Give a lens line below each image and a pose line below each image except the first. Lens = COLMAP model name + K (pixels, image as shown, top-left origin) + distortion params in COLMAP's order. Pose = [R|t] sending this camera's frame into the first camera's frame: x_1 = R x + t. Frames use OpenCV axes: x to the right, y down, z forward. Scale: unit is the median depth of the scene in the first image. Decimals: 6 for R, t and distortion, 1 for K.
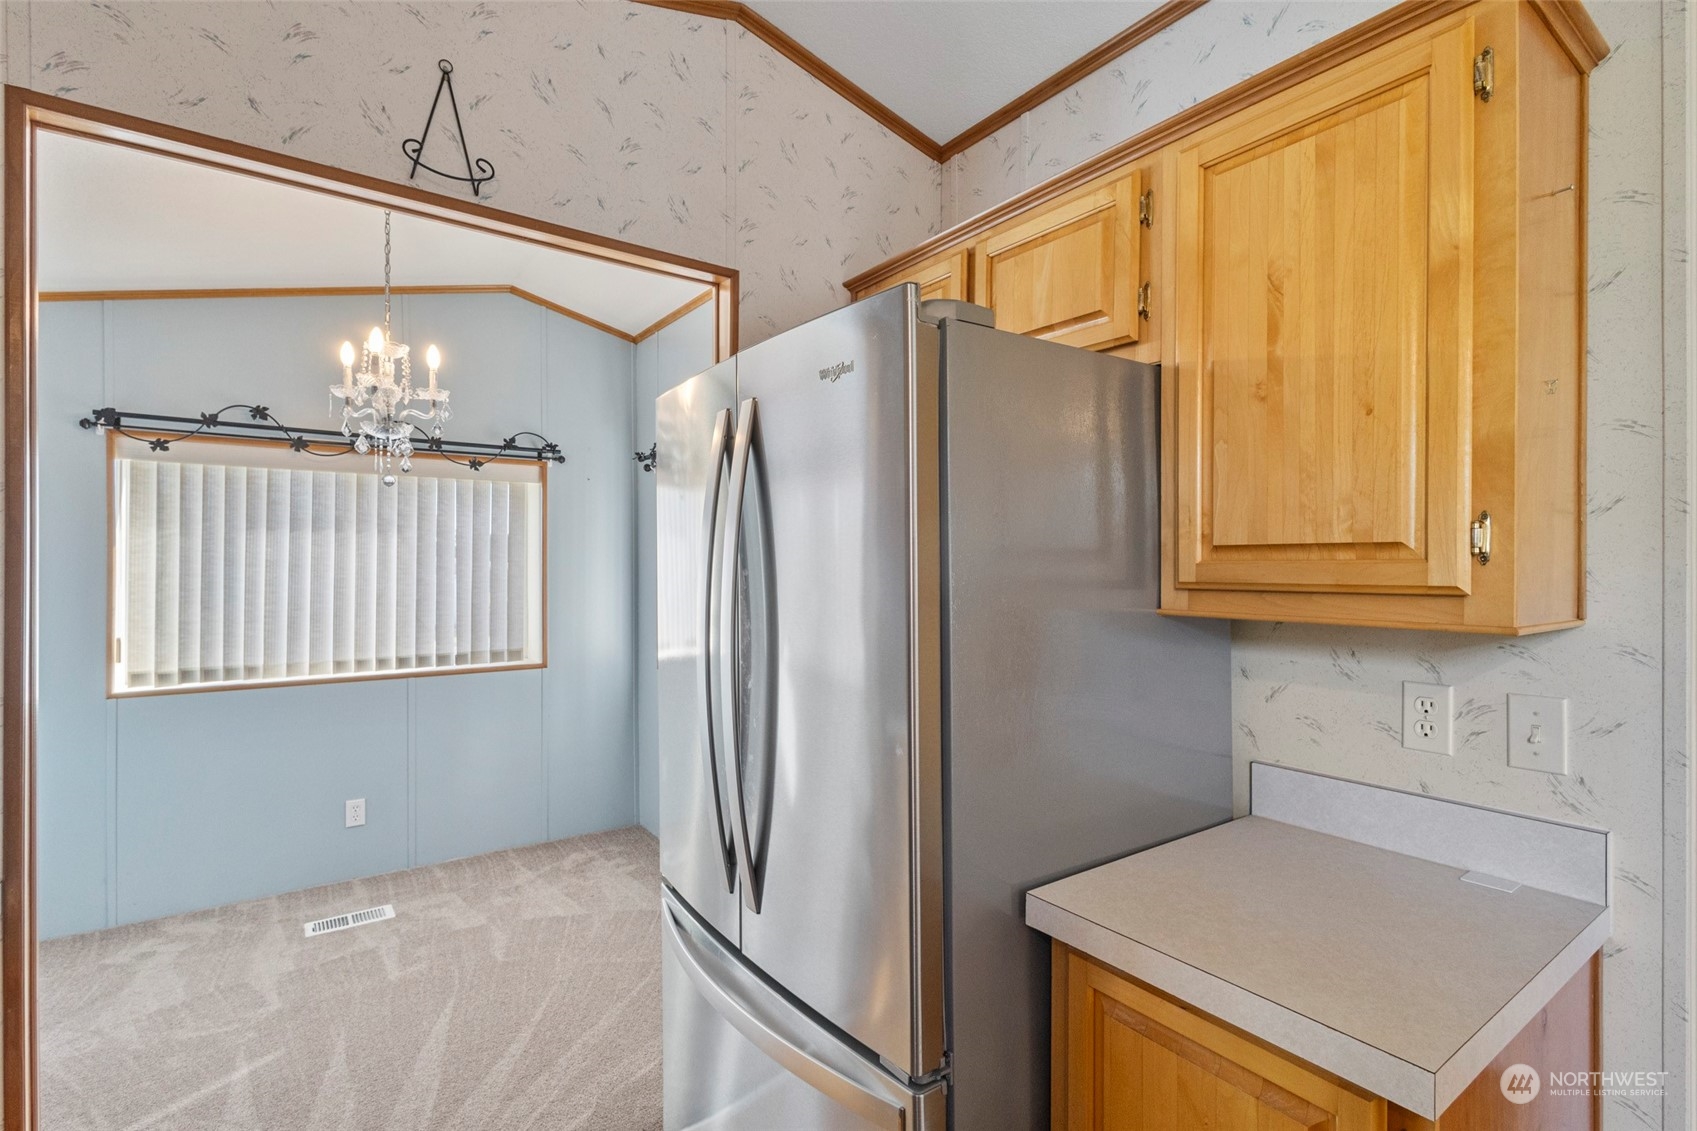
lens RADIAL K [[792.4, 0, 848.5], [0, 792.4, 565.5], [0, 0, 1]] dist [0.022396, -0.009446]
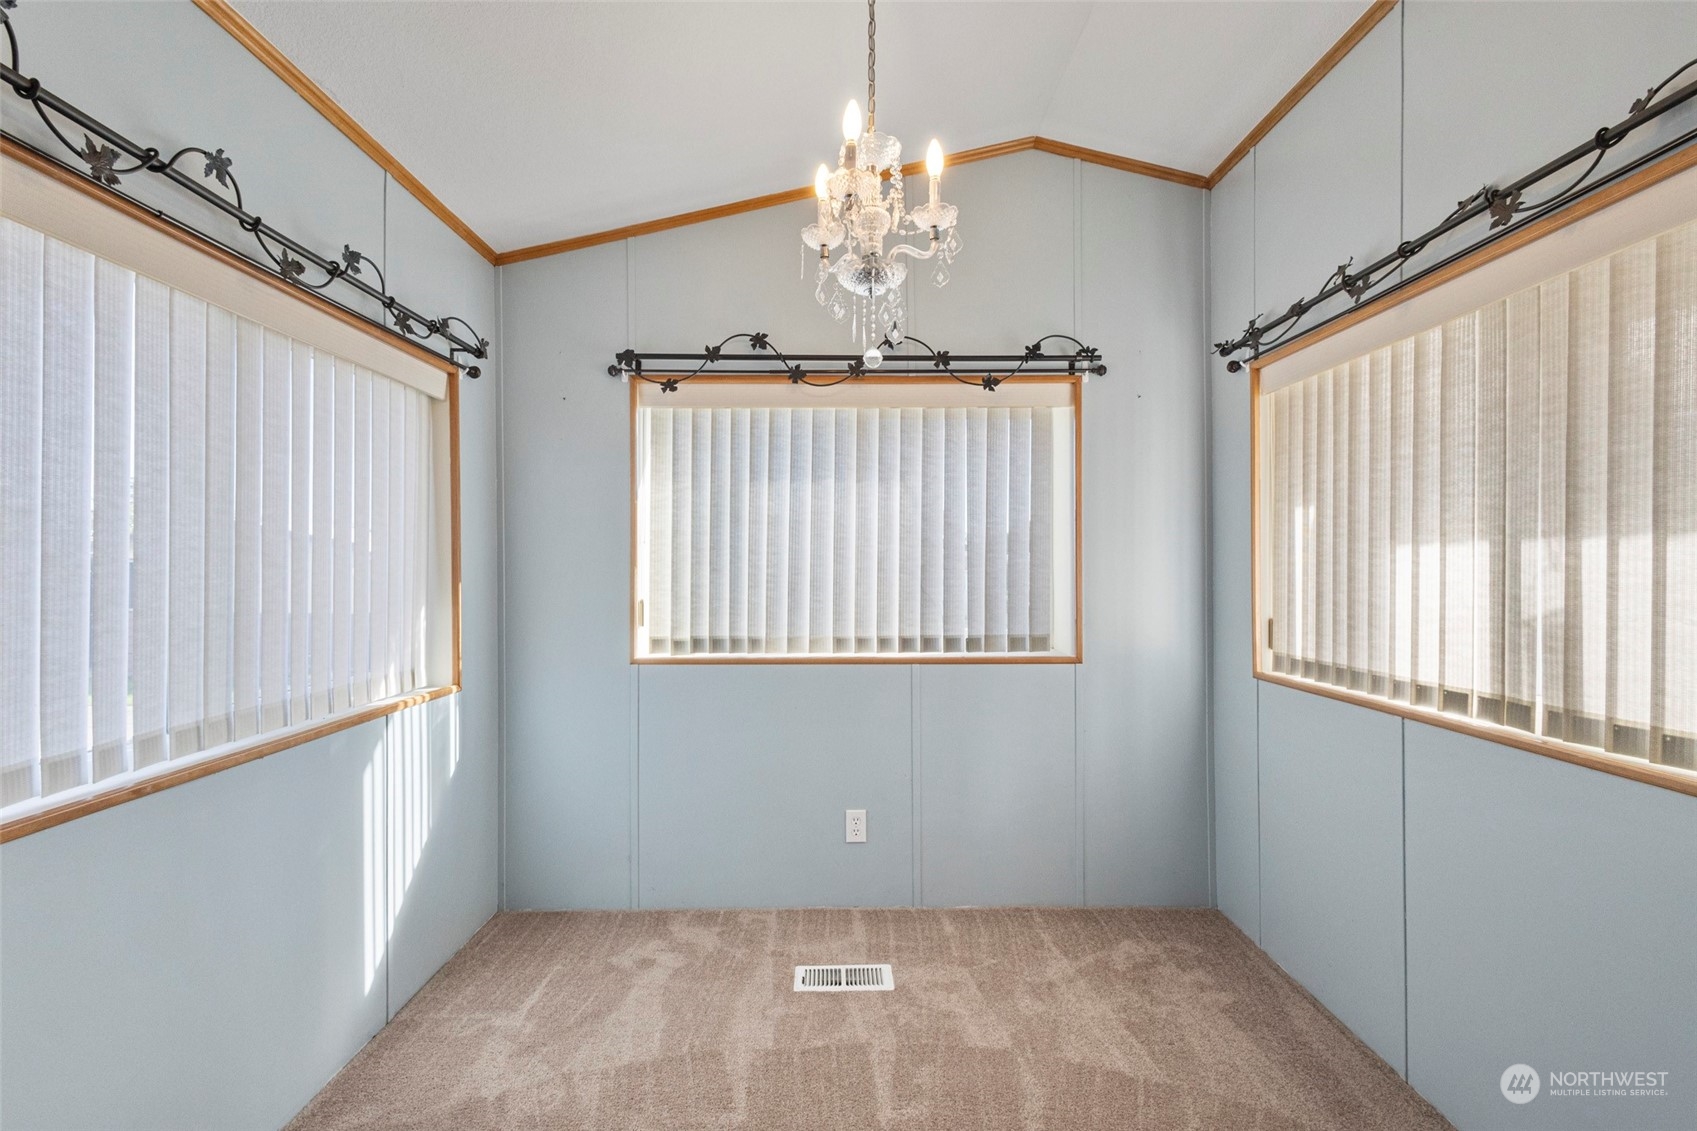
lens RADIAL K [[775.5, 0, 844.7], [0, 775.5, 572.6], [0, 0, 1]] dist [0.014206, -0.007142]
pose [[0.817717, 0.002724, -0.575614, -0.185925], [0.002740, 0.999959, 0.008624, 0.048899], [0.575614, -0.008629, 0.817676, 0.376474]]
